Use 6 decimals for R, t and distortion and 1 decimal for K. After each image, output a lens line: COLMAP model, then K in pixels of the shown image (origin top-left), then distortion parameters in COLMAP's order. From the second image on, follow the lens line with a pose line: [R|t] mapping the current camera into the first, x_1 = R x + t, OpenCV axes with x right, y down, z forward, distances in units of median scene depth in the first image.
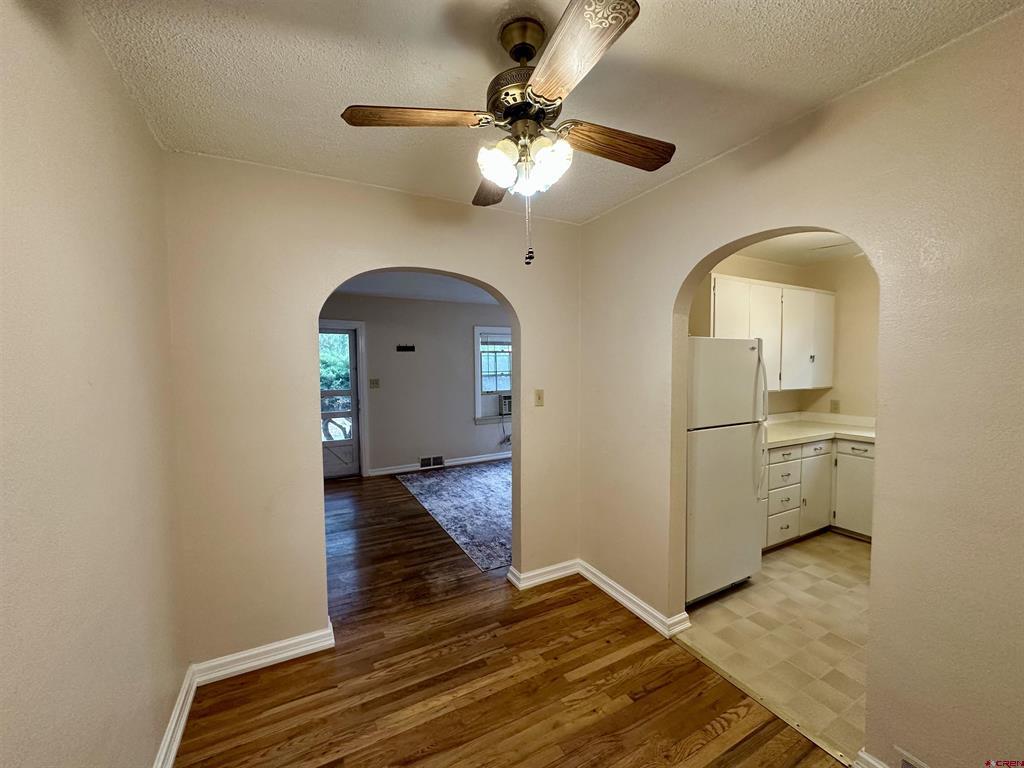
lens RADIAL K [[411.2, 0, 508.9], [0, 411.2, 385.1], [0, 0, 1]] dist [-0.000413, -0.000126]
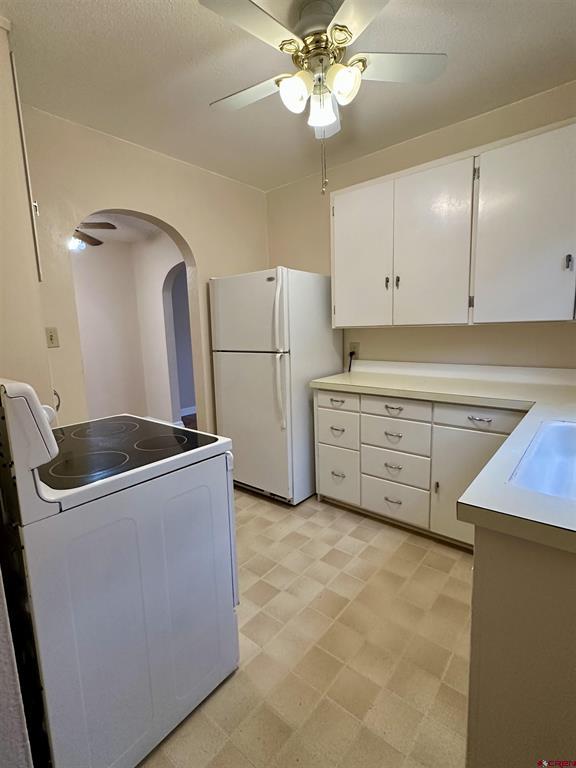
lens RADIAL K [[349.9, 0, 279.7], [0, 349.9, 379.0], [0, 0, 1]] dist [0.001503, 0.002007]
pose [[0.380061, 0.135864, -0.914929, 0.841207], [-0.014526, 0.989908, 0.140964, 0.019838], [0.924847, -0.040285, 0.378199, 0.404591]]
